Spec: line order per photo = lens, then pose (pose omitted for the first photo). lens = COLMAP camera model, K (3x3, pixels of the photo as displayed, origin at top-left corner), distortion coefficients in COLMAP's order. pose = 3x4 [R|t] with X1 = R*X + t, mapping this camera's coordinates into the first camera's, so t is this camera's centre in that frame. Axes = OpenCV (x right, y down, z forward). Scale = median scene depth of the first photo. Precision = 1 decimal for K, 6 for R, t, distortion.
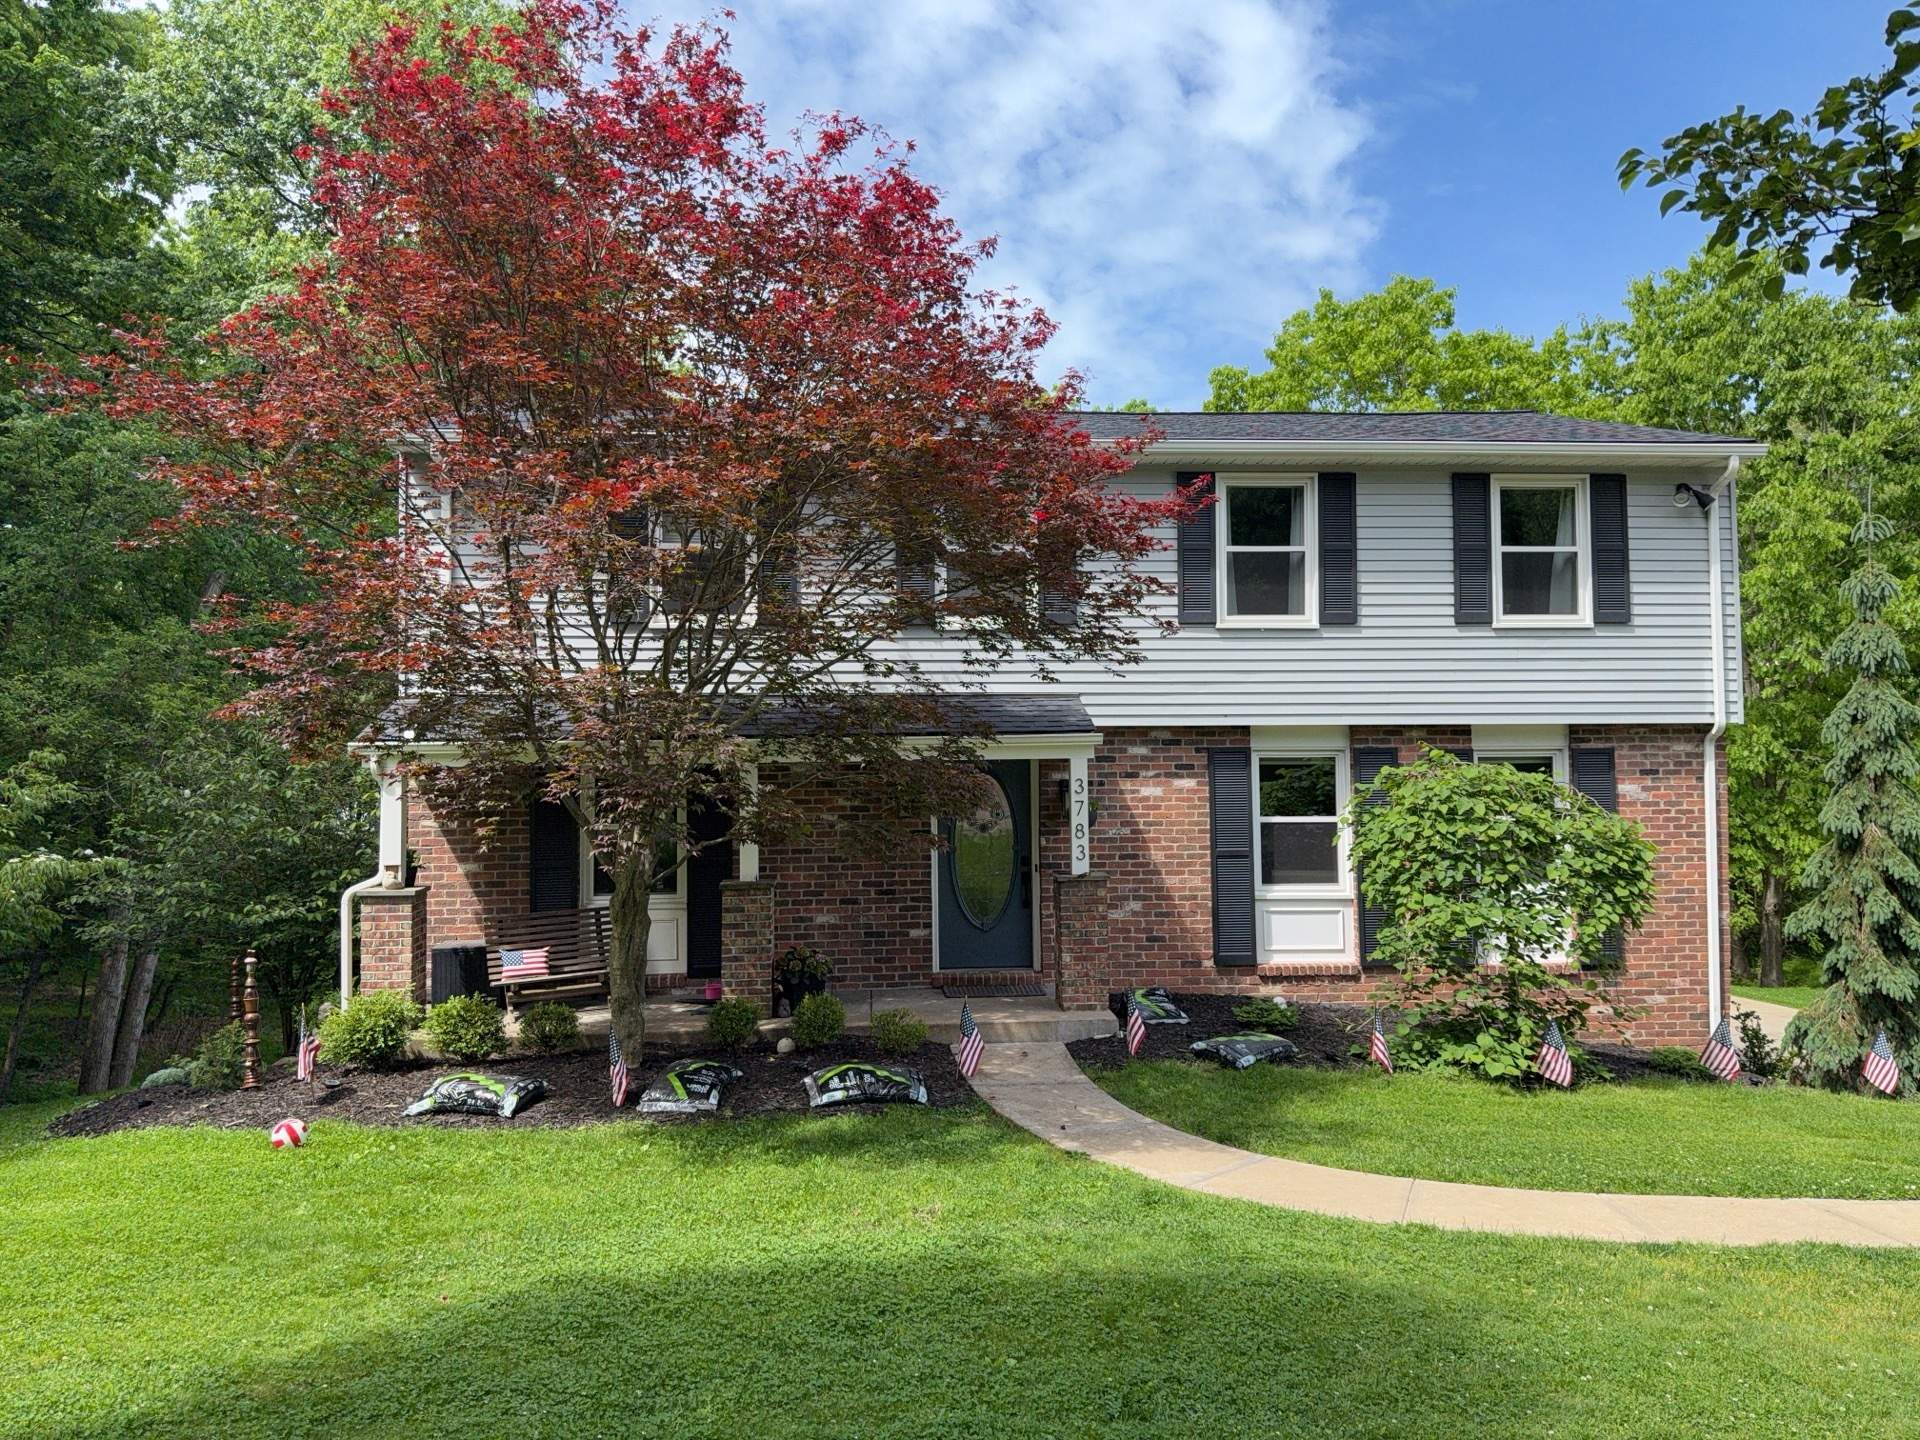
lens RADIAL K [[1401.3, 0, 917.7], [0, 1401.3, 730.3], [0, 0, 1]] dist [0.031403, -0.088499]
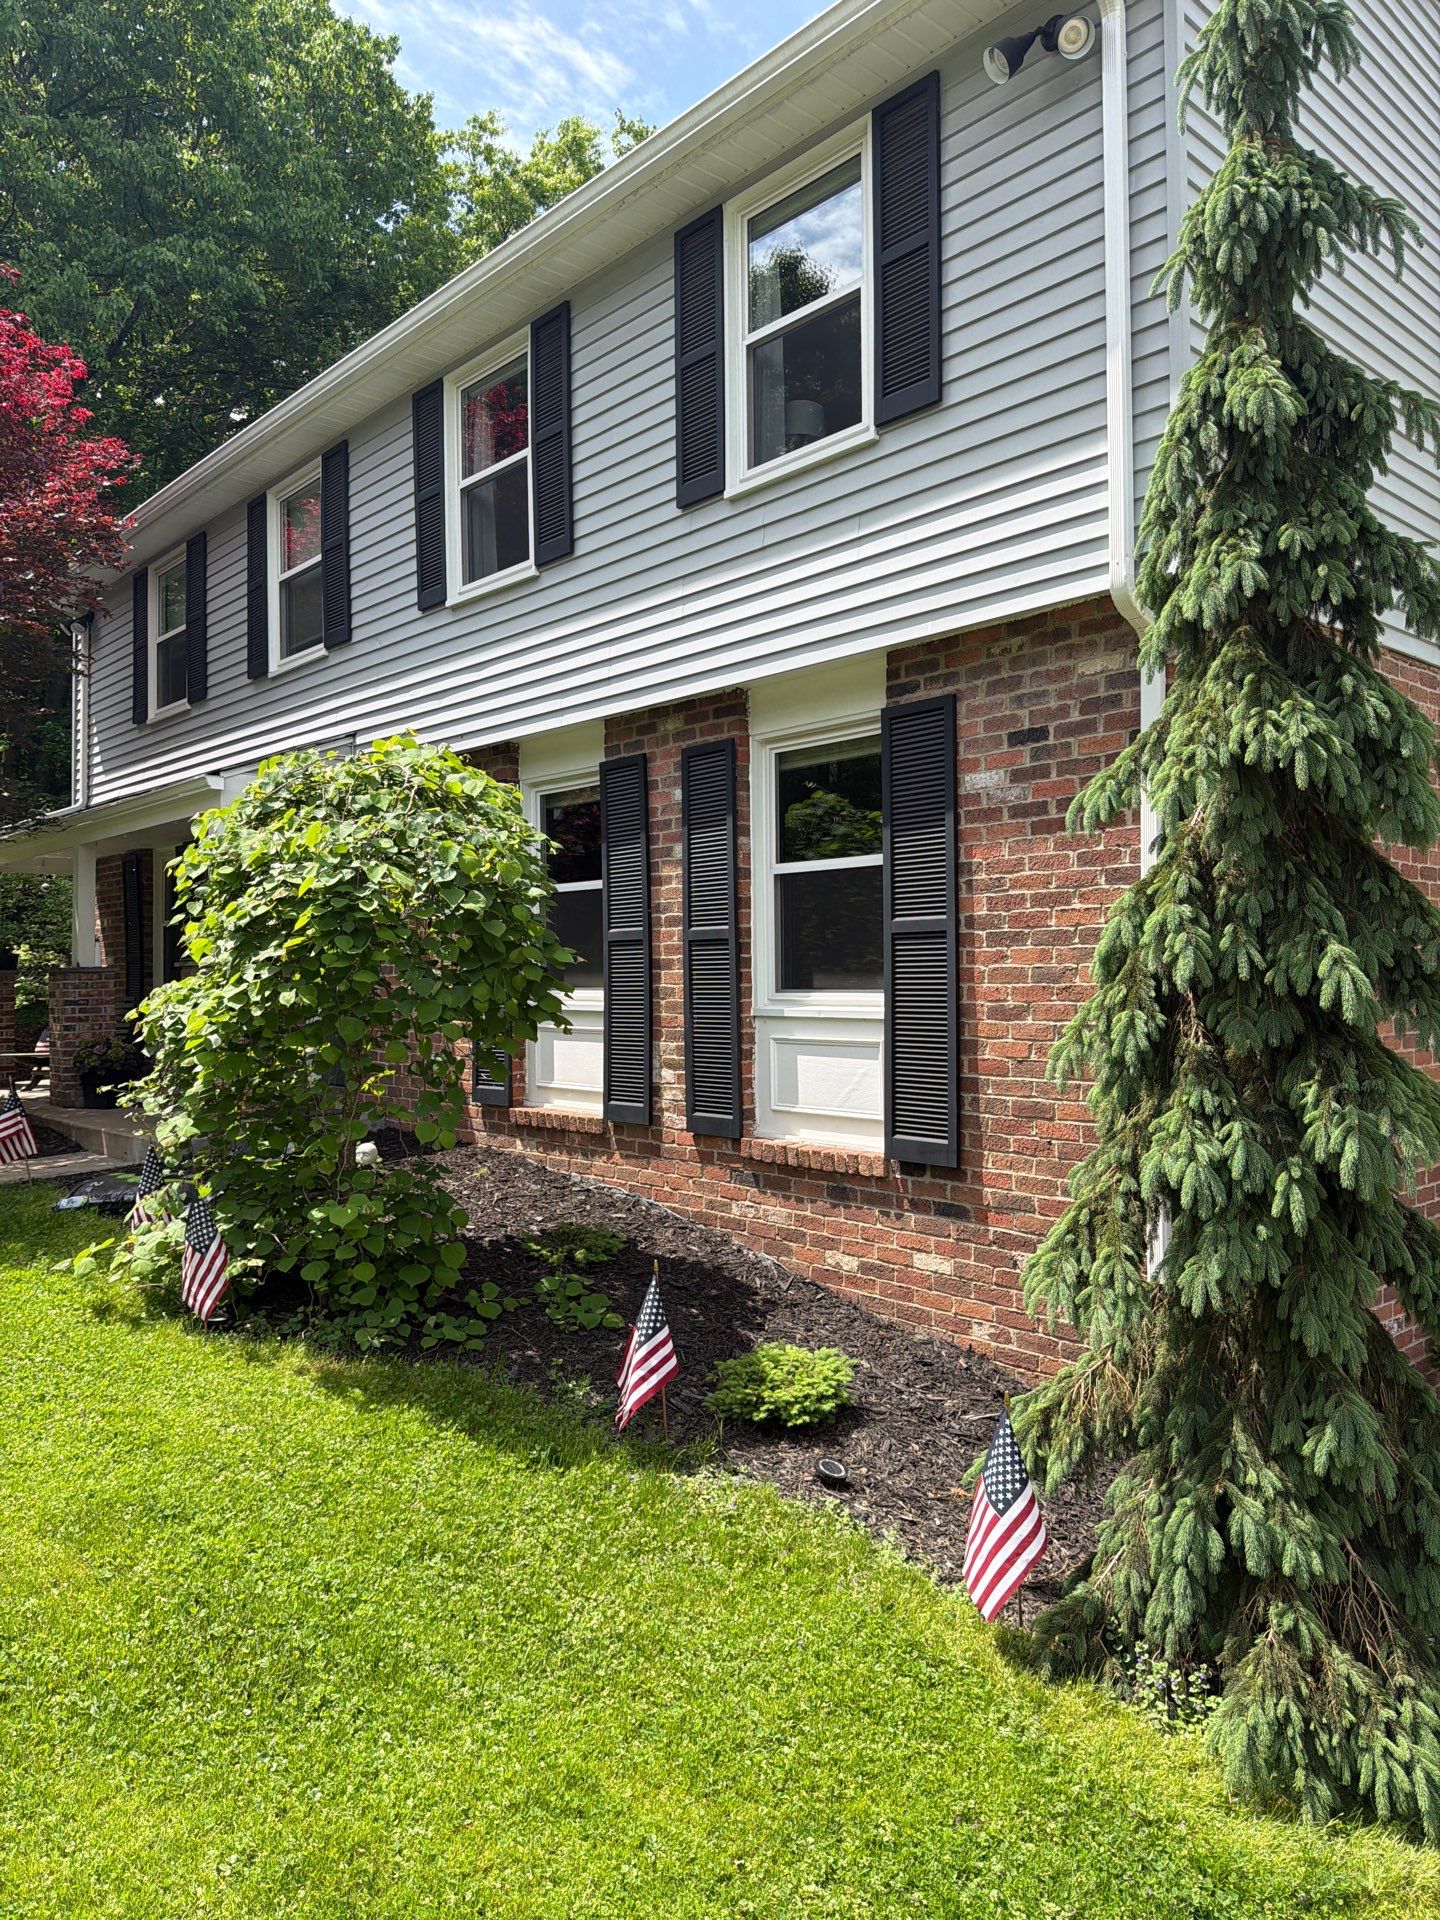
lens RADIAL K [[1355.2, 0, 711.3], [0, 1355.2, 953.9], [0, 0, 1]] dist [0.082754, -0.113823]
pose [[0.626729, -0.011865, -0.779147, 0.793766], [0.031357, 0.999458, 0.010003, 0.090296], [0.778606, -0.030701, 0.626761, 0.664112]]
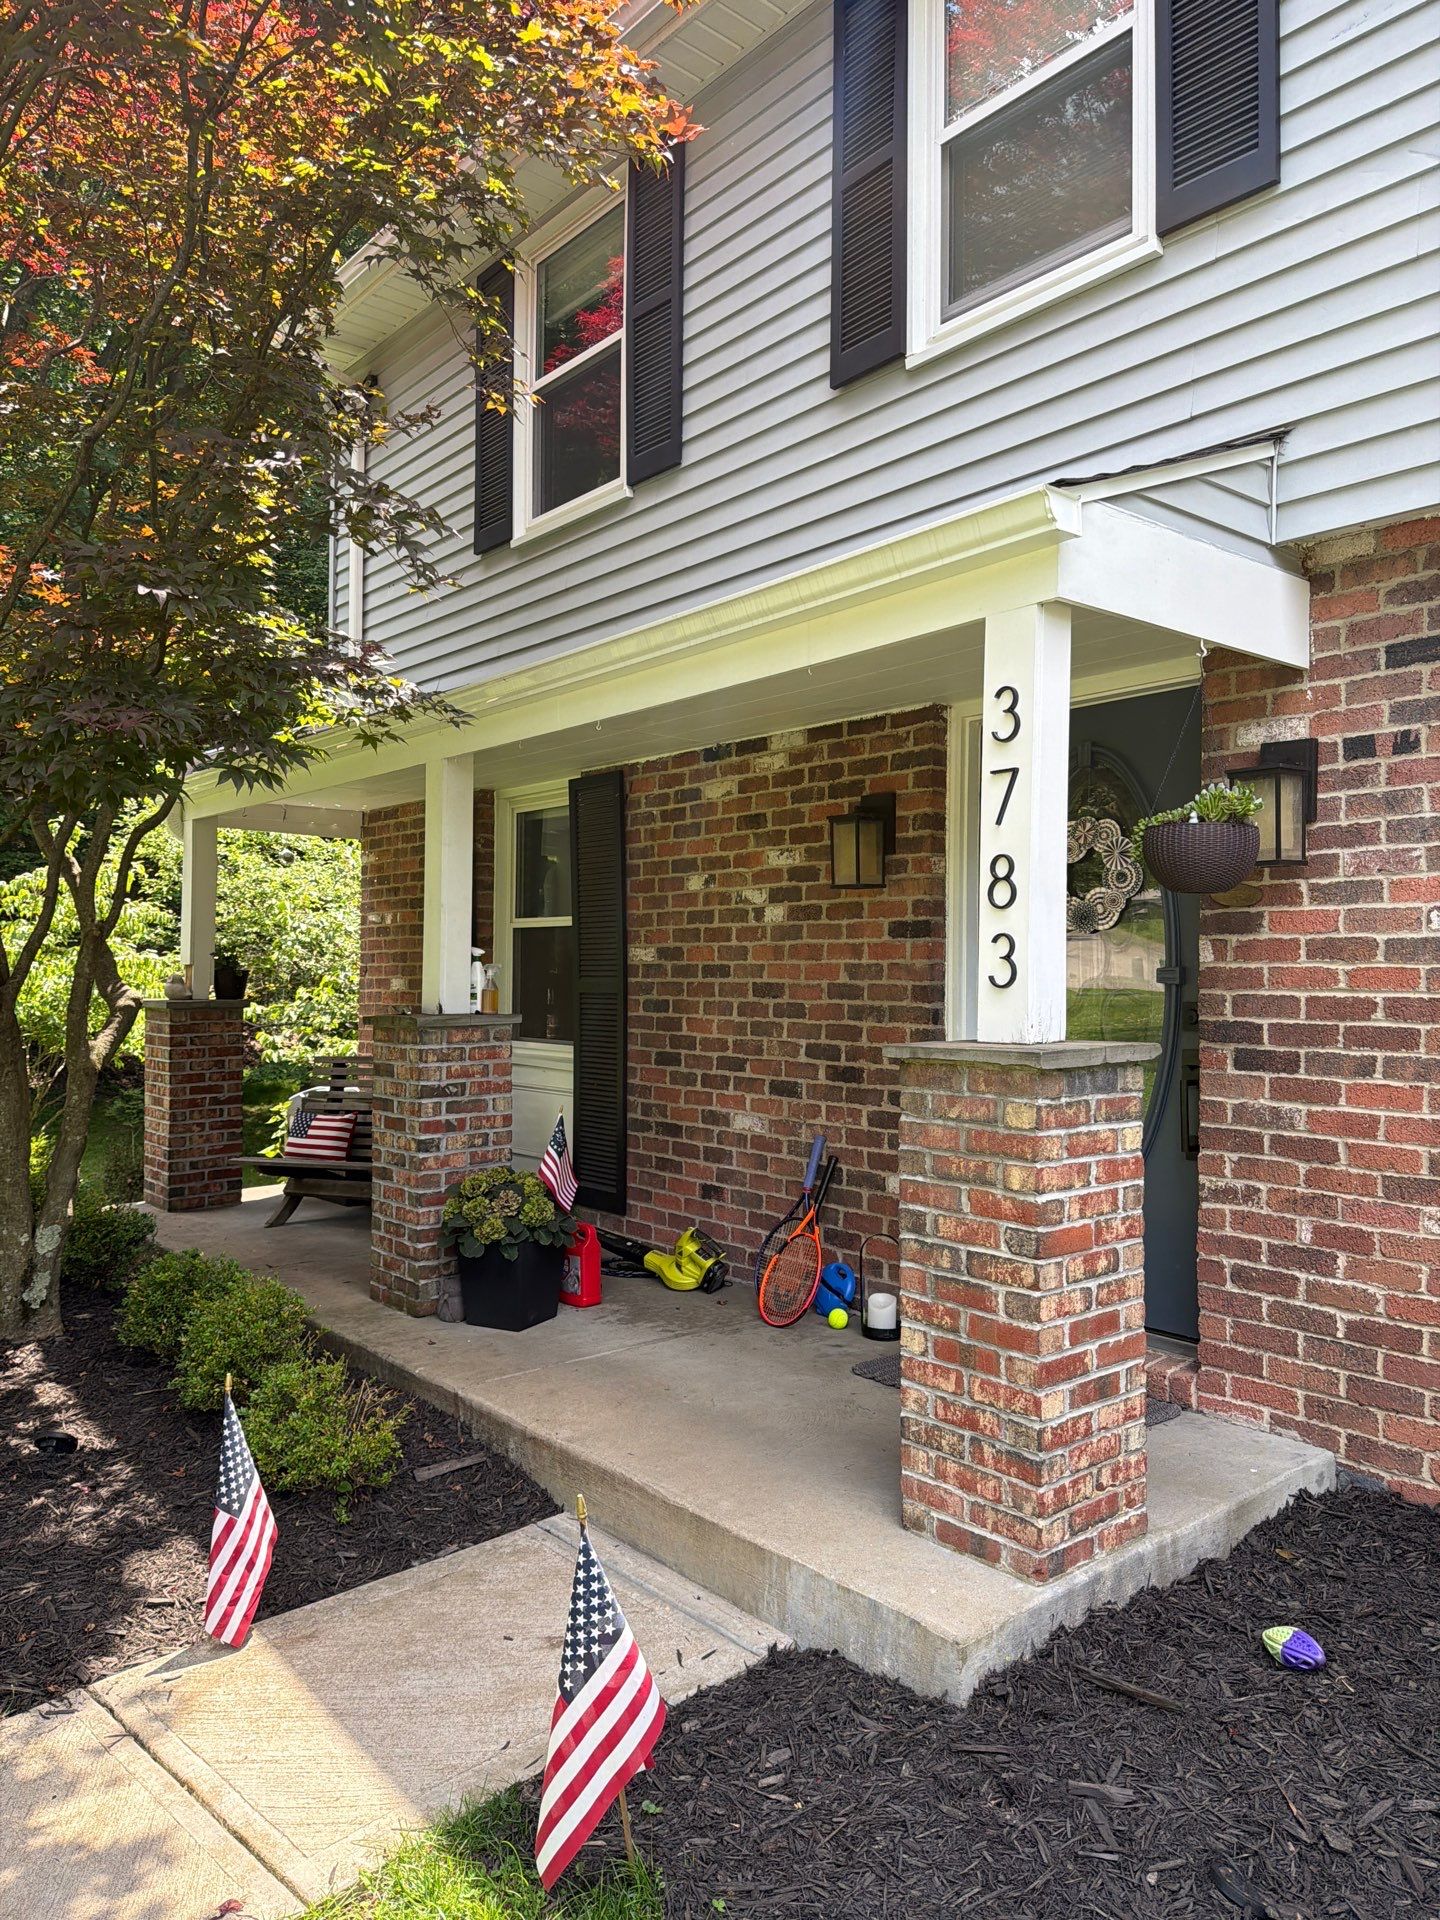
lens RADIAL K [[1355.1, 0, 720.9], [0, 1355.1, 983.1], [0, 0, 1]] dist [0.082793, -0.112988]
pose [[0.589570, 0.019532, -0.807481, 0.662904], [0.009804, 0.999461, 0.031335, 0.072869], [0.807658, -0.026391, 0.589060, 0.741491]]
